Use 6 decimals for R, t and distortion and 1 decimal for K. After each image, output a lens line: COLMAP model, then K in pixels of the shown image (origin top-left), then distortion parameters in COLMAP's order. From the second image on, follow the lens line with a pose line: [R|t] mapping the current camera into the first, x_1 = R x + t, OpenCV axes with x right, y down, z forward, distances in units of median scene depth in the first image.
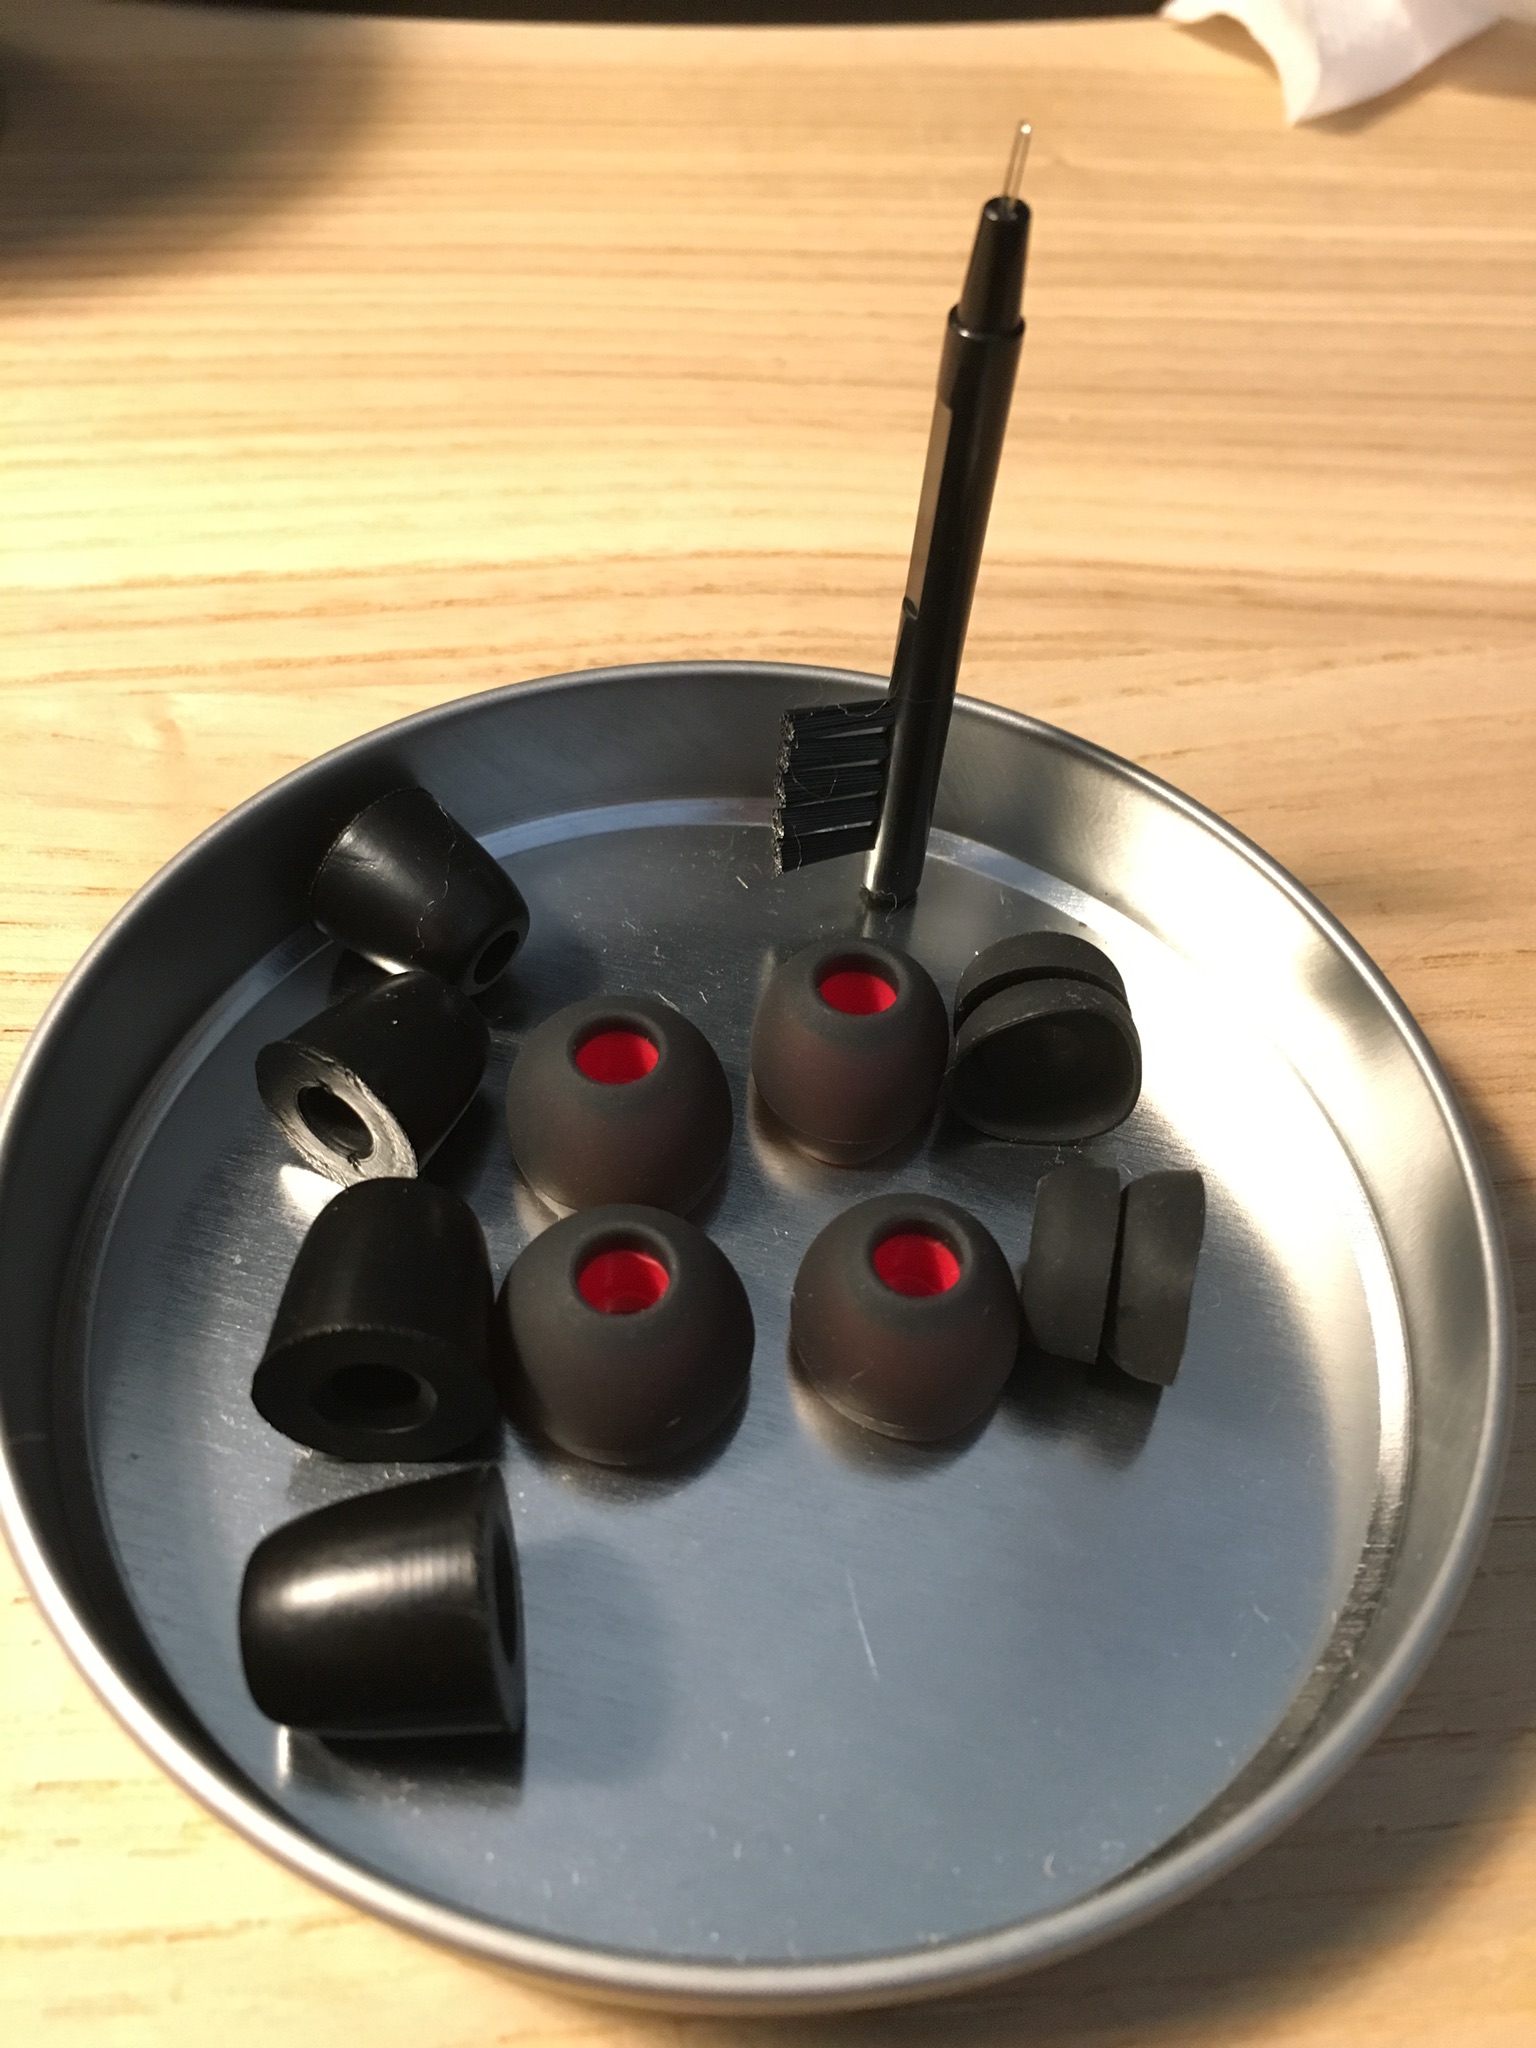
lens RADIAL K [[1708.4, 0, 778.4], [0, 1708.4, 1045.5], [0, 0, 1]] dist [0.019177, -0.084945]
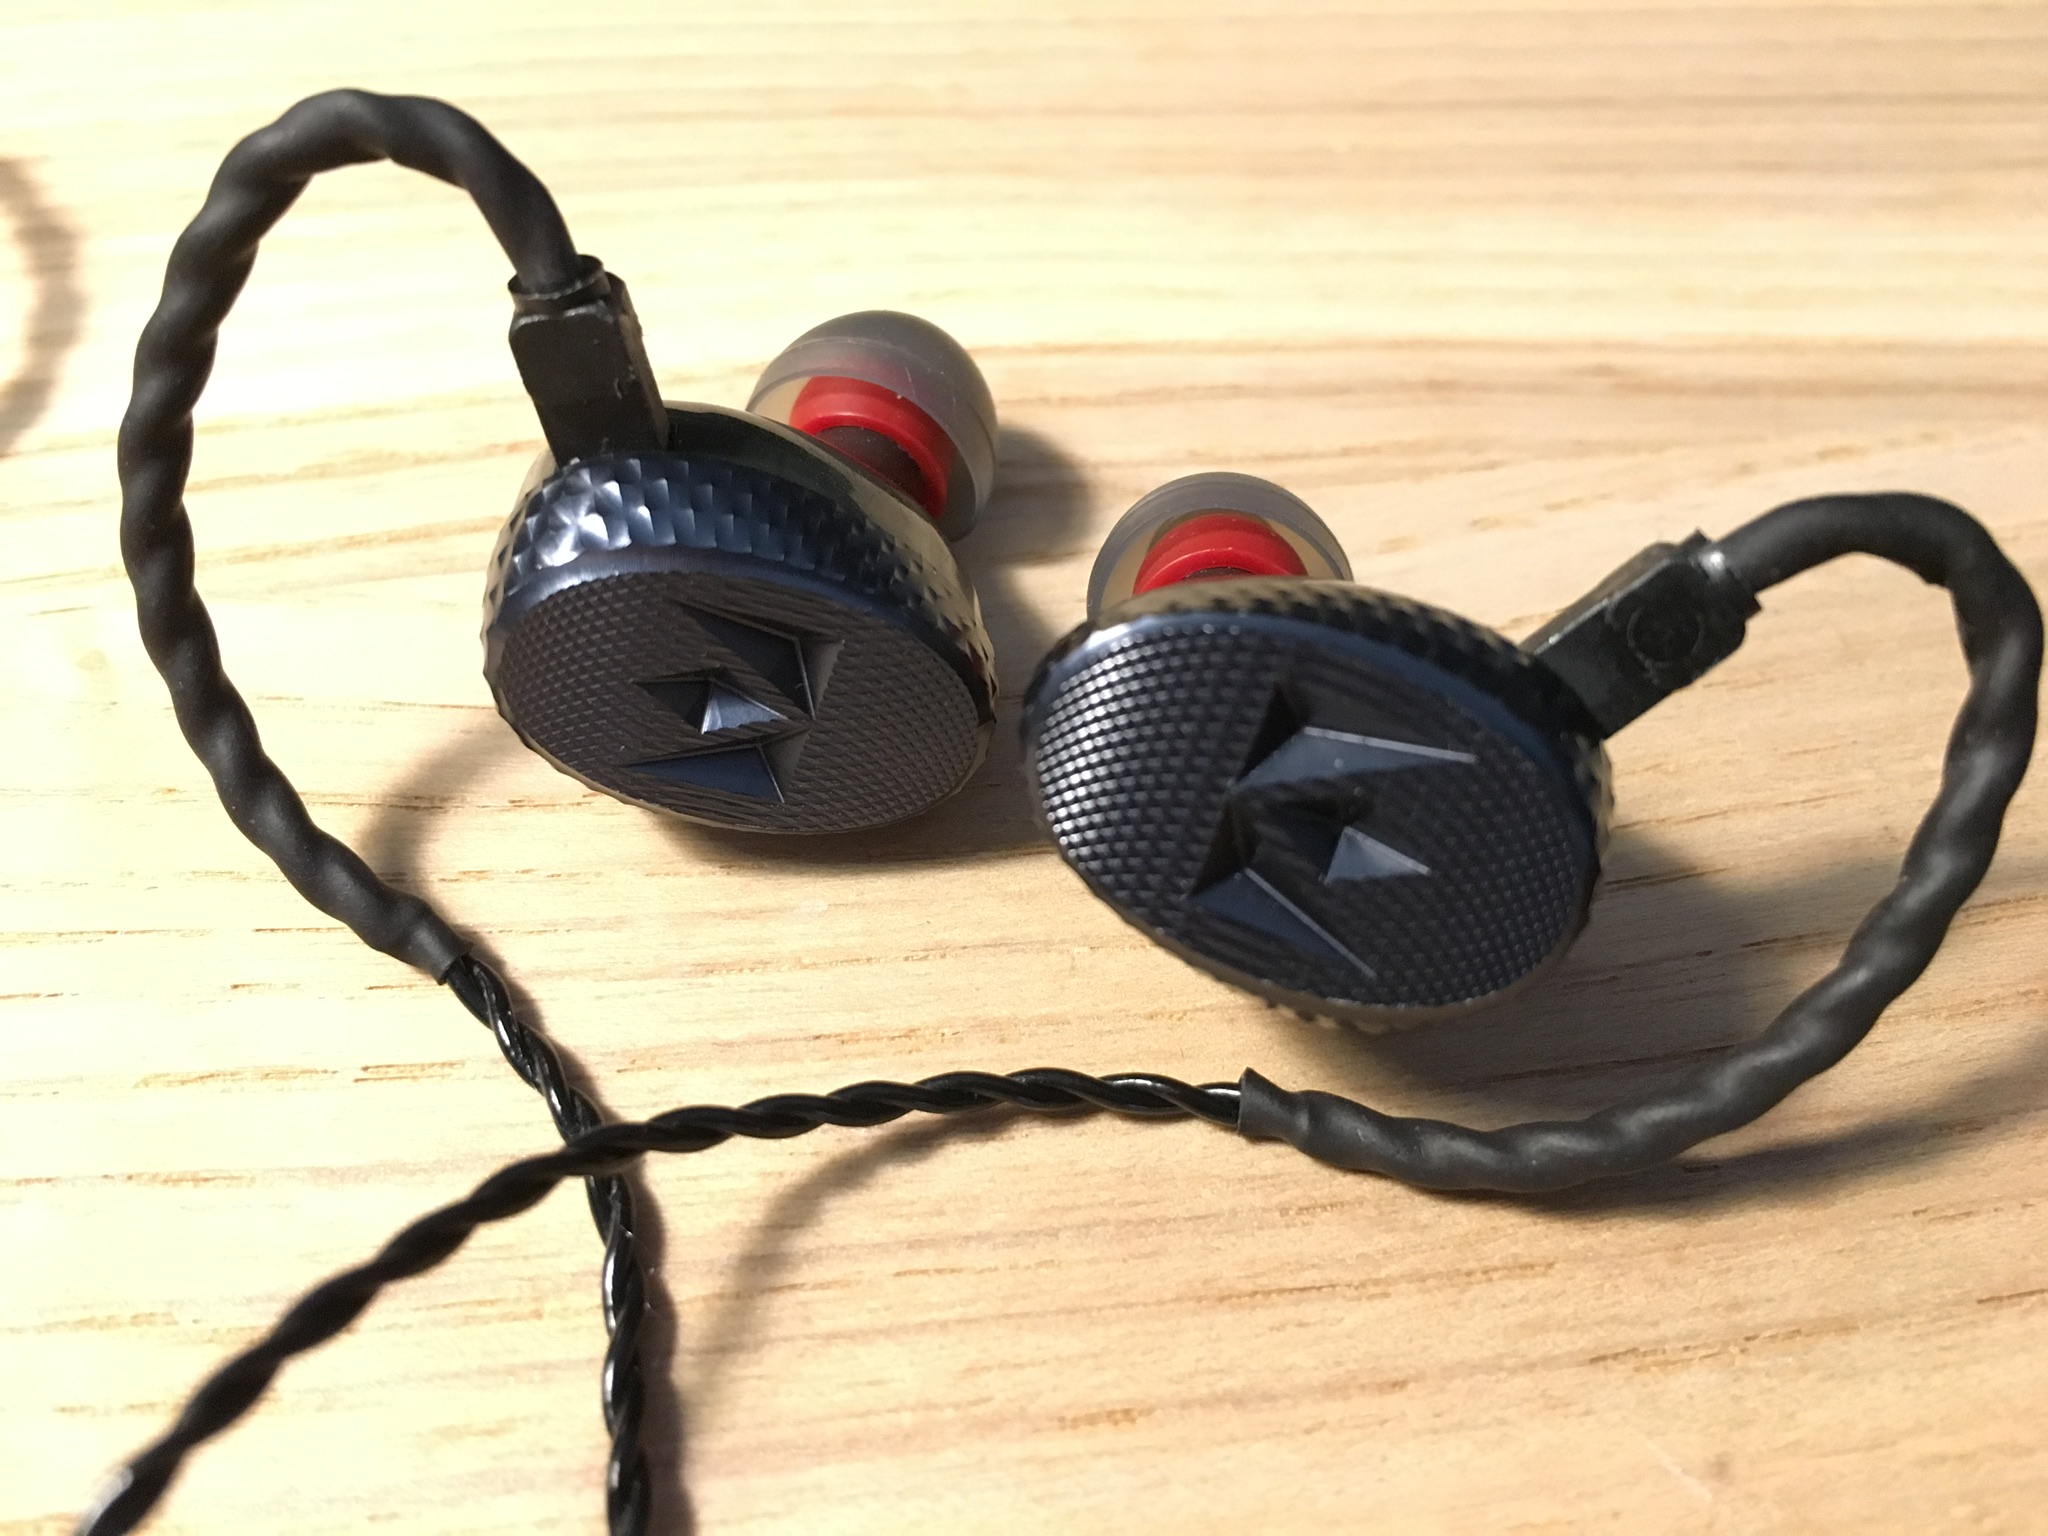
lens RADIAL K [[1708.4, 0, 1022.5], [0, 1708.4, 774.1], [0, 0, 1]] dist [0.019177, -0.084945]
pose [[0.997777, -0.057358, 0.033919, -0.014830], [0.057653, 0.998307, -0.007756, -0.101426], [-0.033417, 0.009694, 0.999394, 0.276860]]
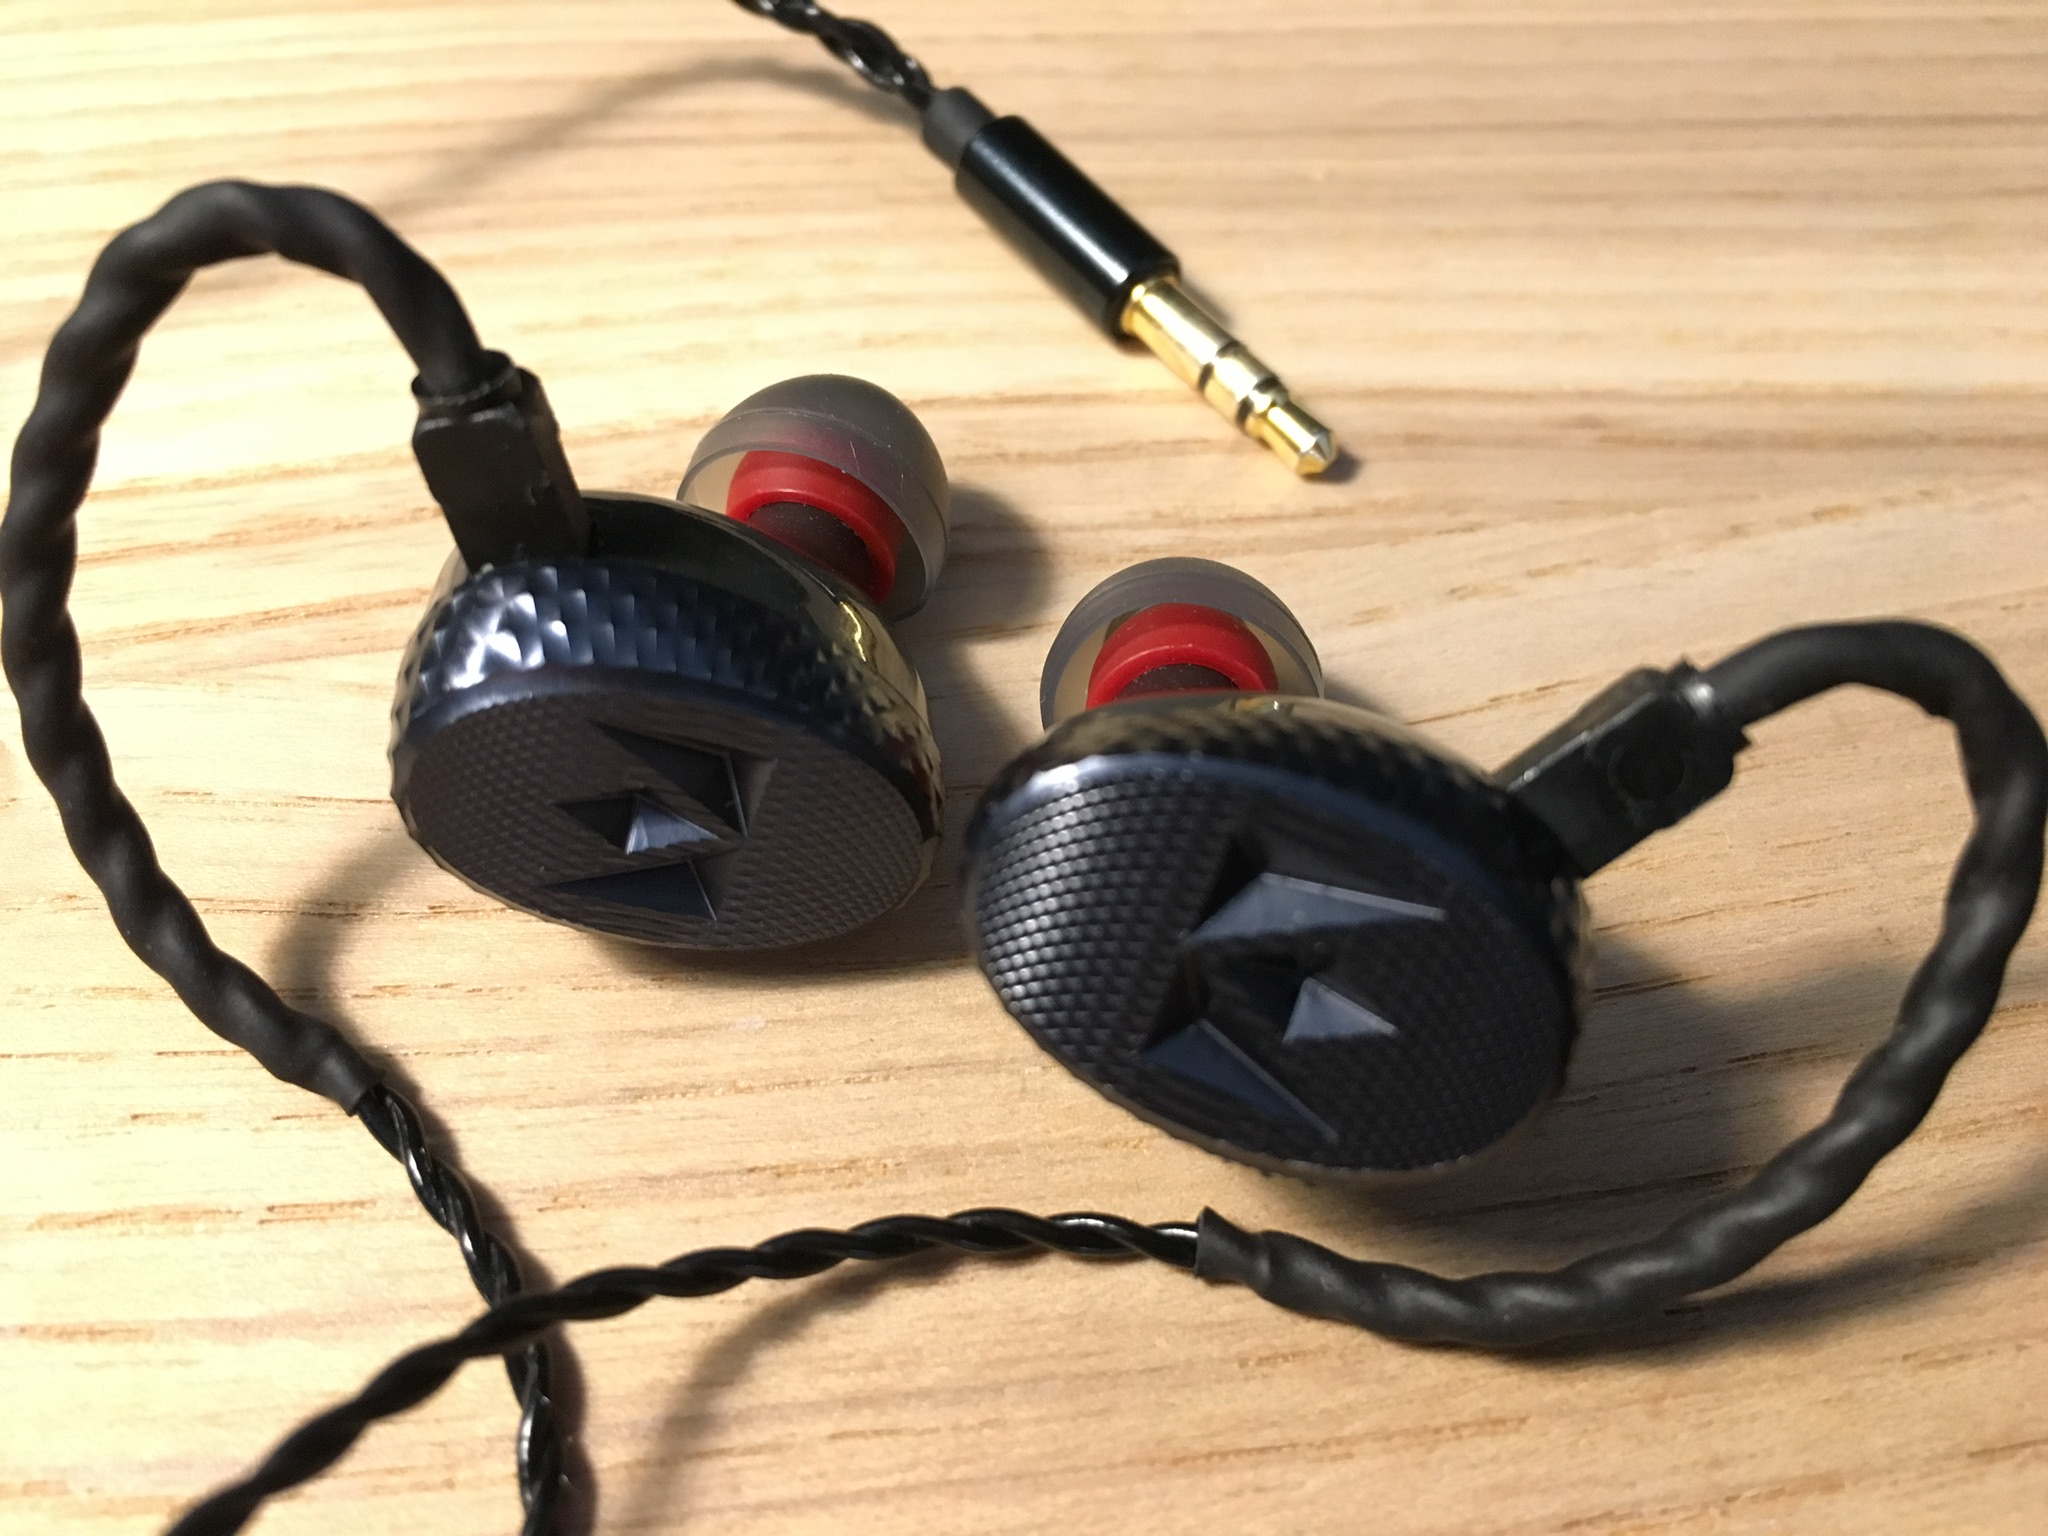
lens RADIAL K [[1708.4, 0, 1023.4], [0, 1708.4, 757.0], [0, 0, 1]] dist [0.019177, -0.084945]
pose [[0.997537, -0.057901, 0.039597, 0.001435], [0.057404, 0.998259, 0.013574, -0.150305], [-0.040314, -0.011267, 0.999124, 0.306859]]
